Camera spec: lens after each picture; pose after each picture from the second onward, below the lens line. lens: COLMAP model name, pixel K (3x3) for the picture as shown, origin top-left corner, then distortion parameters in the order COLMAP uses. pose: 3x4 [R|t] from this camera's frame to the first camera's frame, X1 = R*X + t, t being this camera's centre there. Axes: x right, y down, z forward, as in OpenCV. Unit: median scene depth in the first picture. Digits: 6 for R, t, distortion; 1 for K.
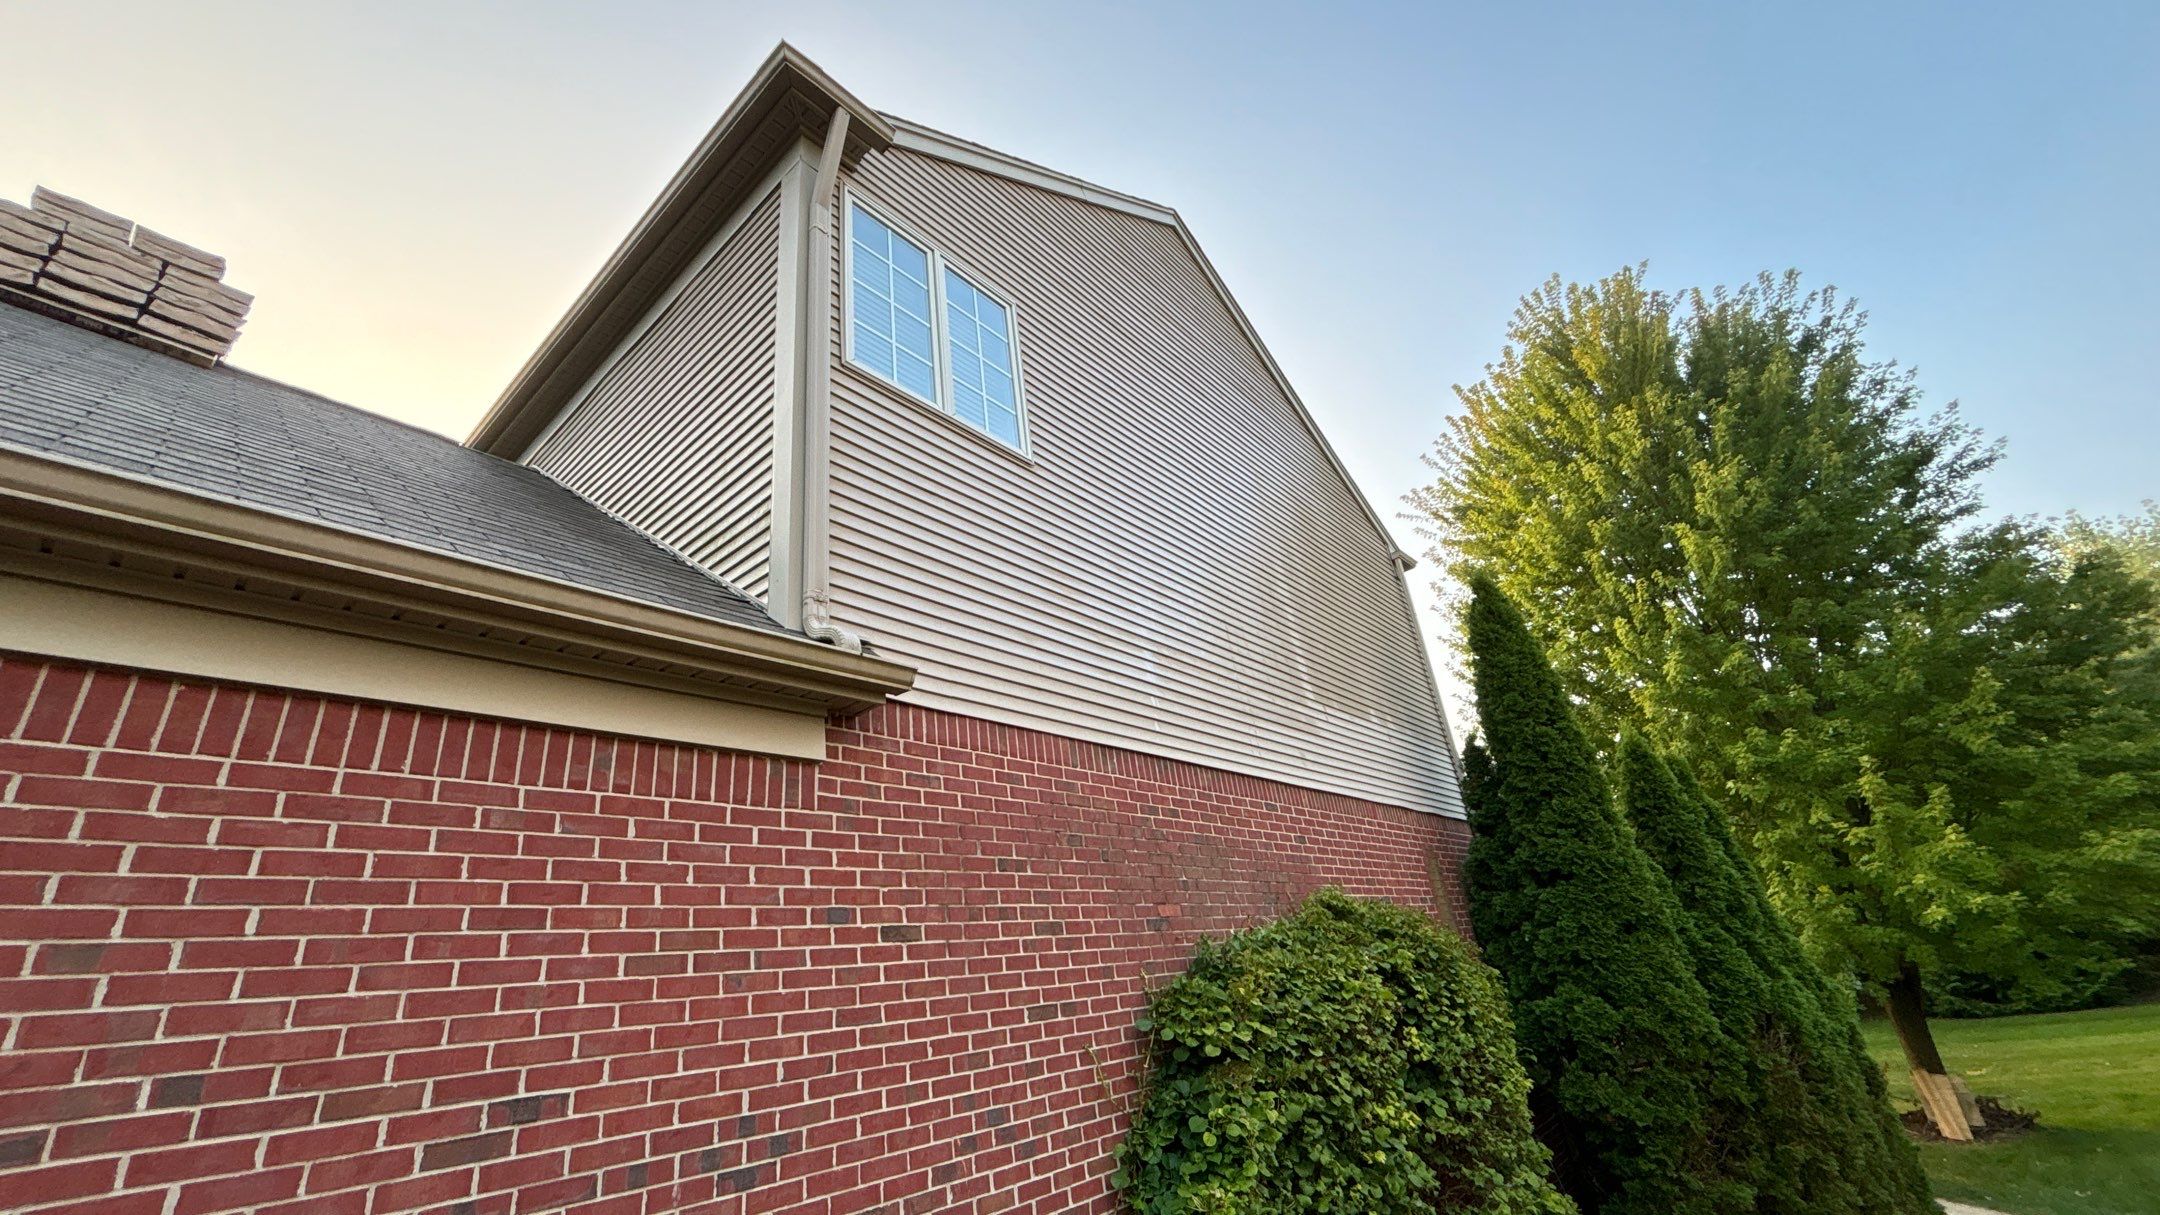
lens RADIAL K [[857.7, 0, 1080.0], [0, 857.7, 607.5], [0, 0, 1]] dist [-0.000989, 0.000266]
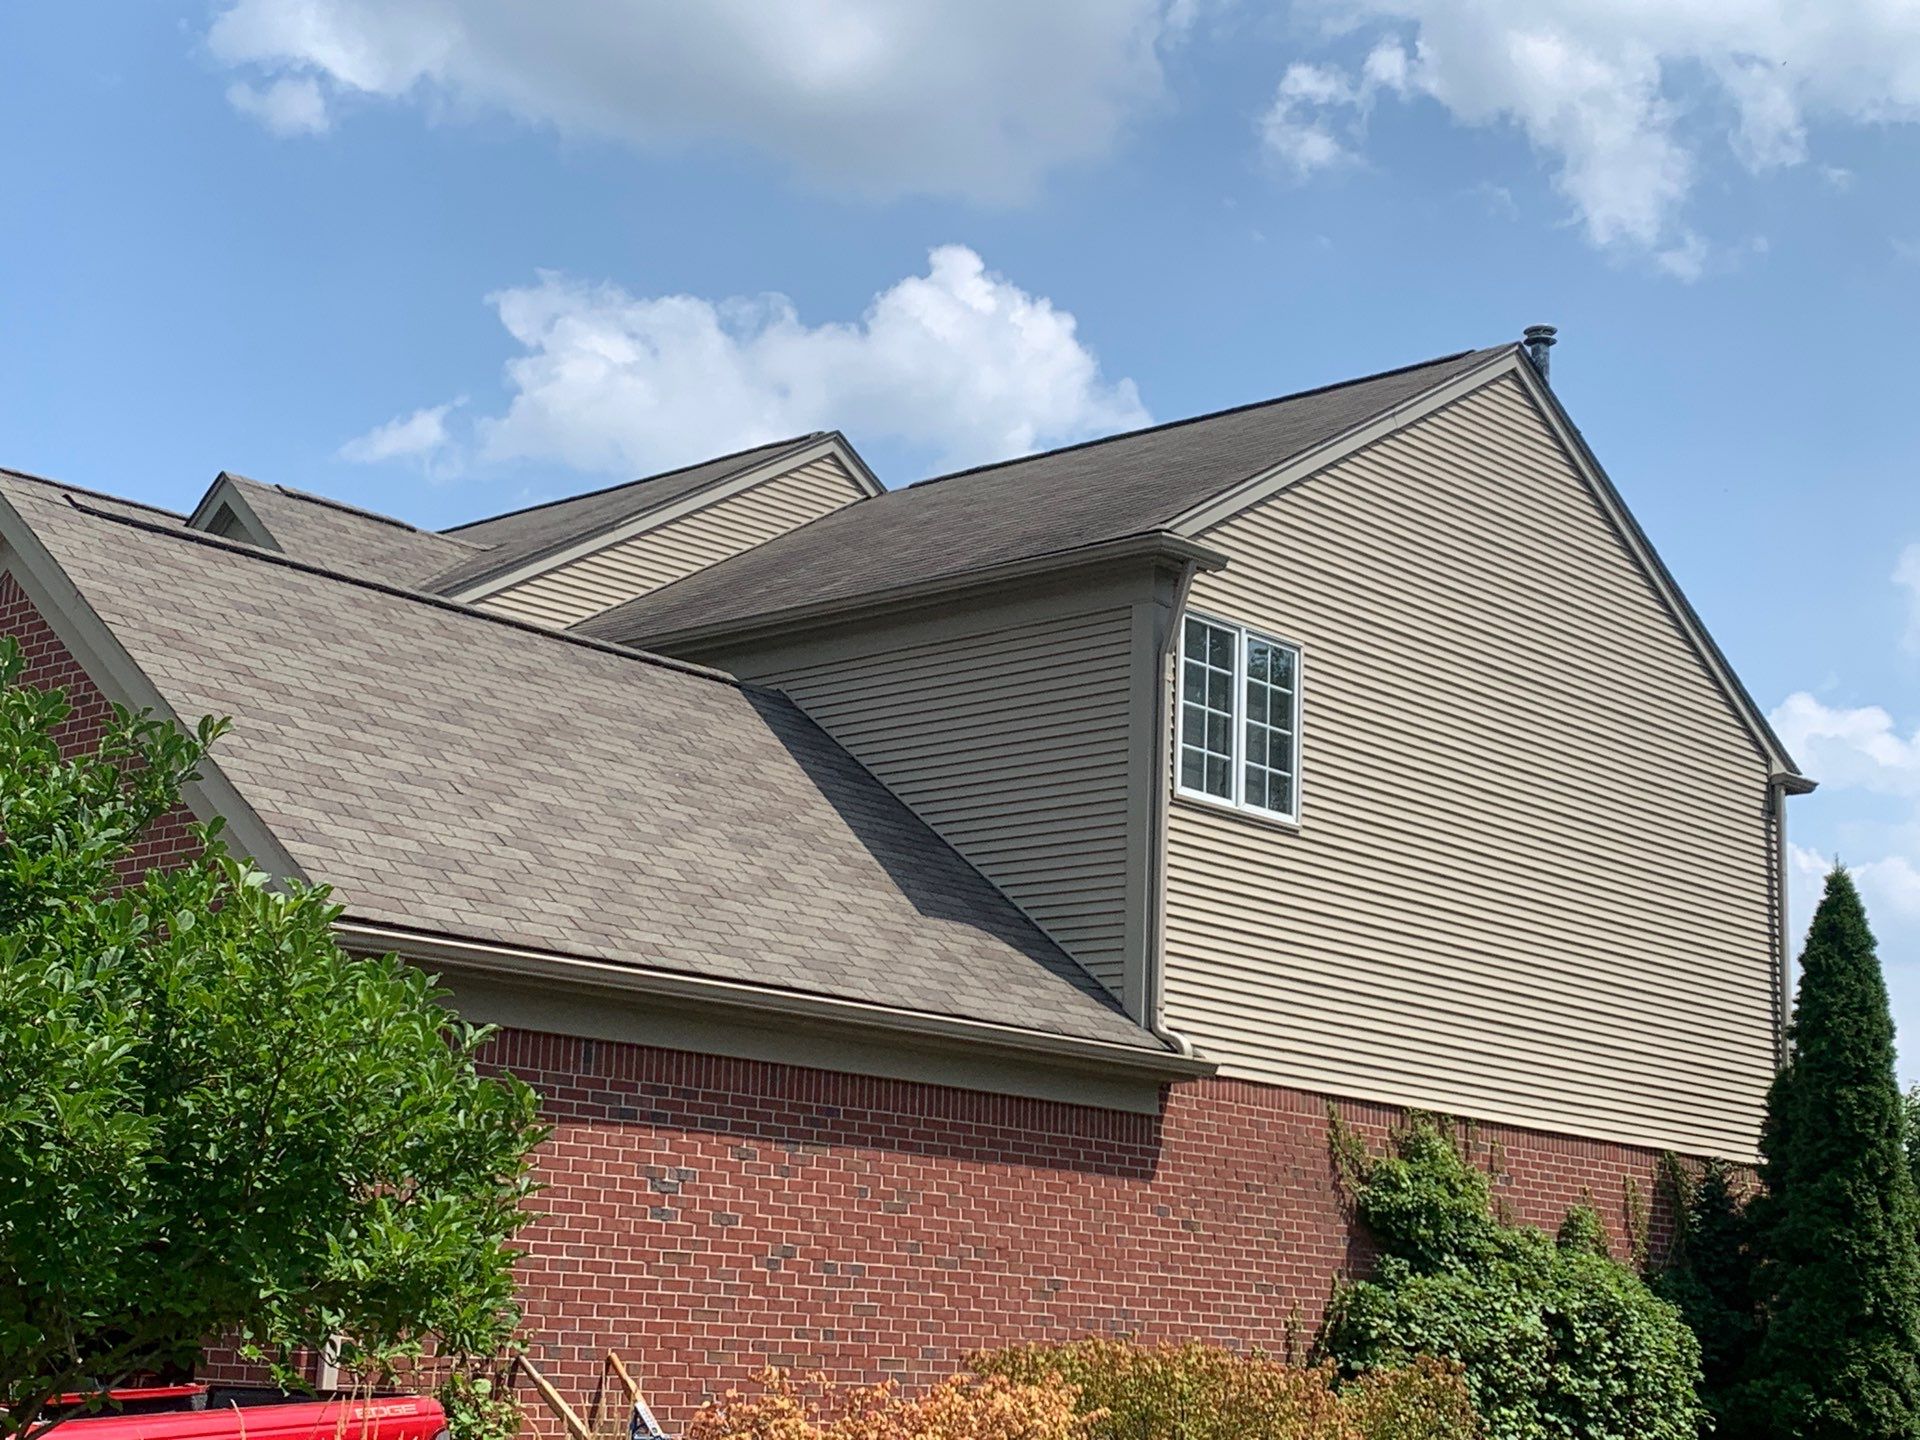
lens RADIAL K [[2843.4, 0, 960.0], [0, 2843.4, 720.0], [0, 0, 1]] dist [0.096430, 0.009872]
pose [[0.987495, 0.146580, -0.058034, -0.193512], [-0.131081, 0.967928, 0.214321, -0.674253], [0.087588, -0.204034, 0.975038, -1.681891]]
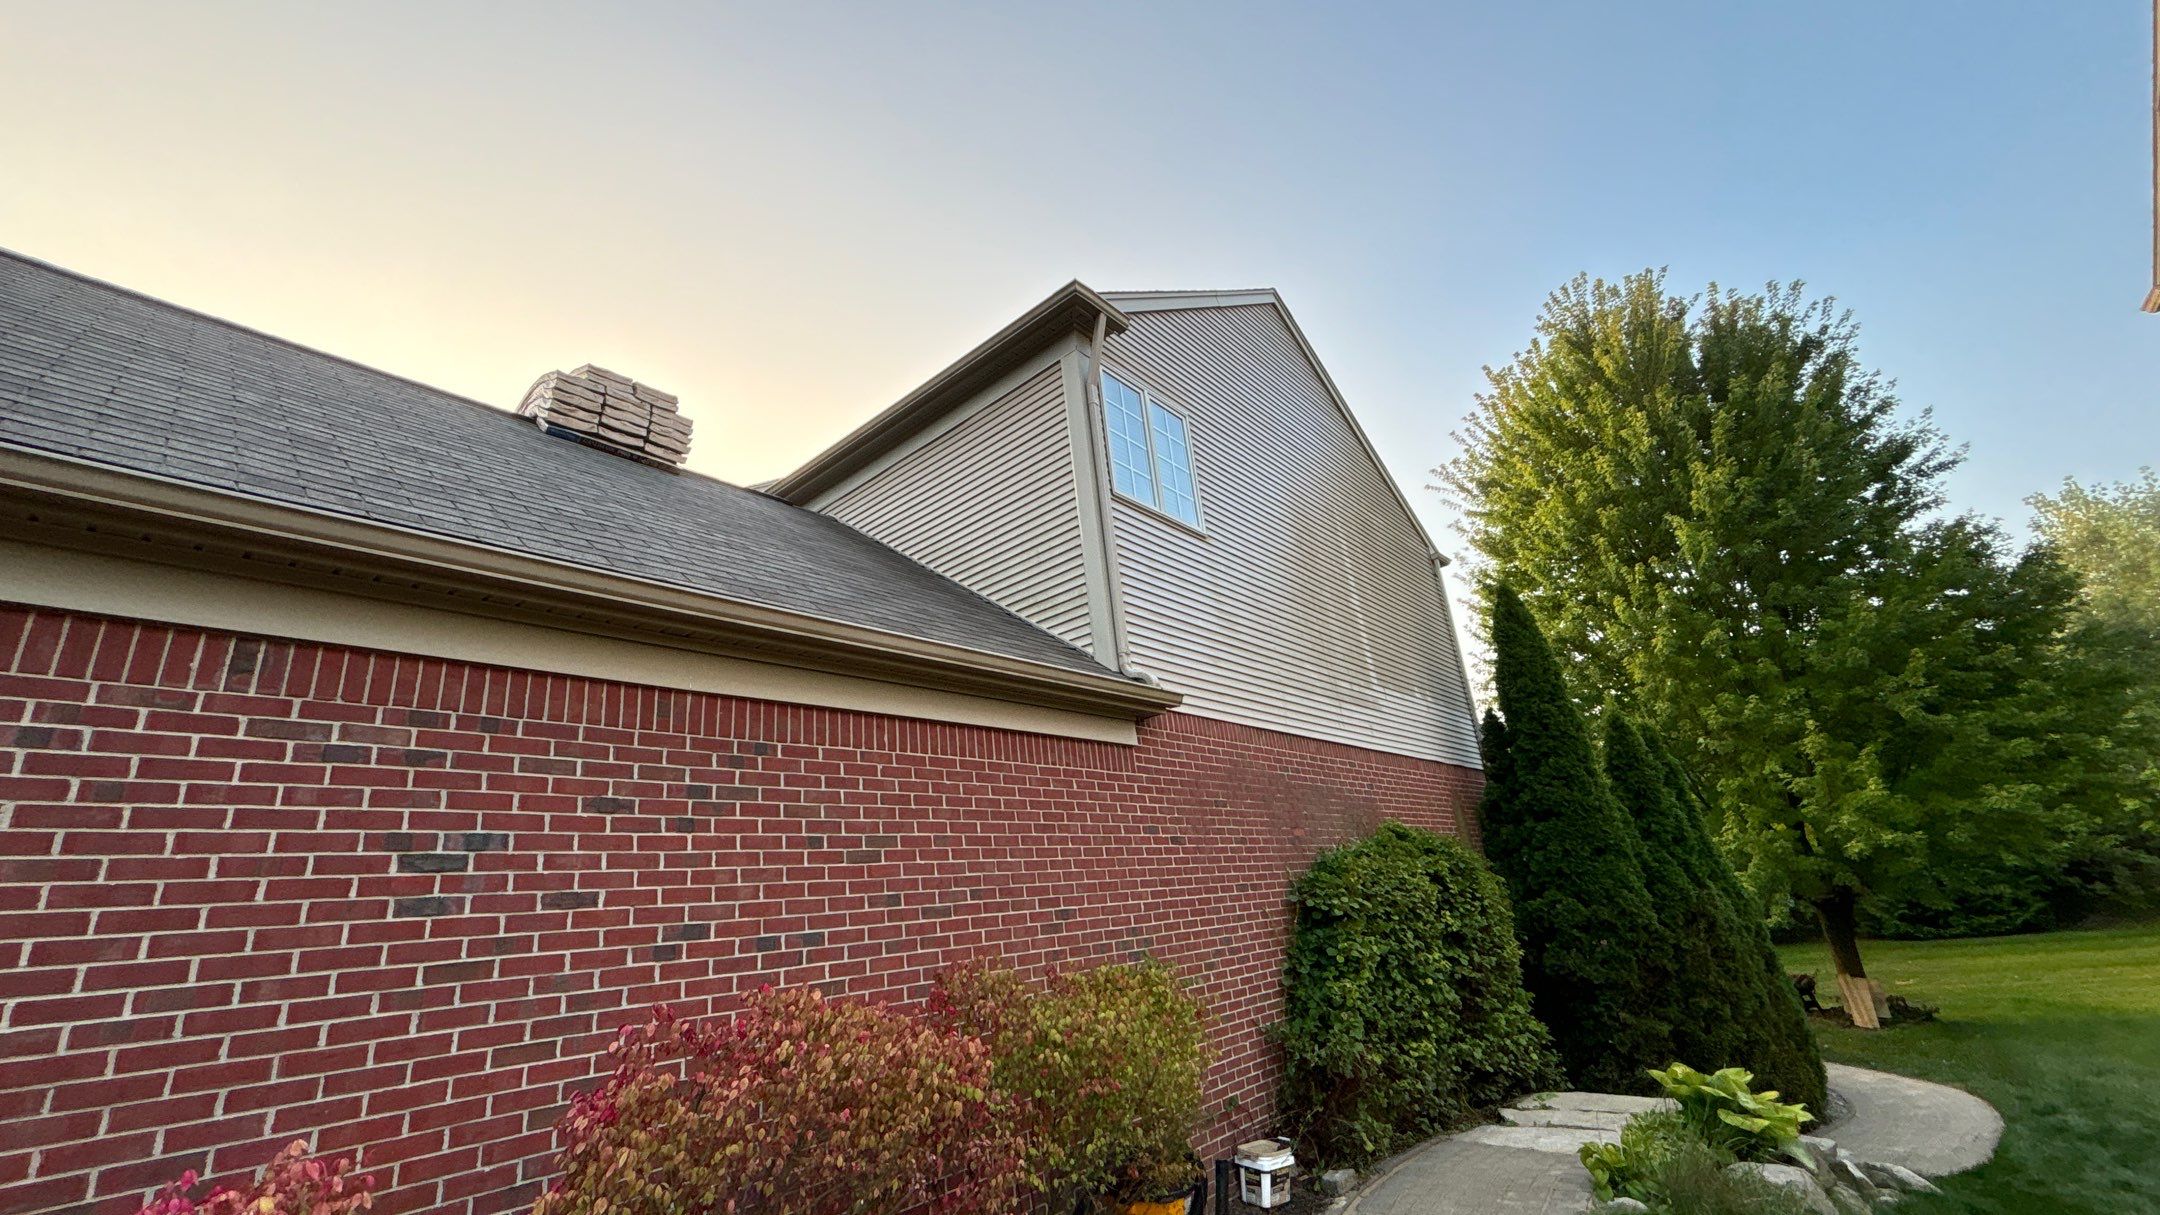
lens RADIAL K [[857.7, 0, 1080.0], [0, 857.7, 607.5], [0, 0, 1]] dist [-0.000989, 0.000266]
pose [[0.999843, 0.015106, -0.009237, -0.170478], [-0.014314, 0.996656, 0.080444, -0.105350], [0.010422, -0.080299, 0.996716, -0.317854]]
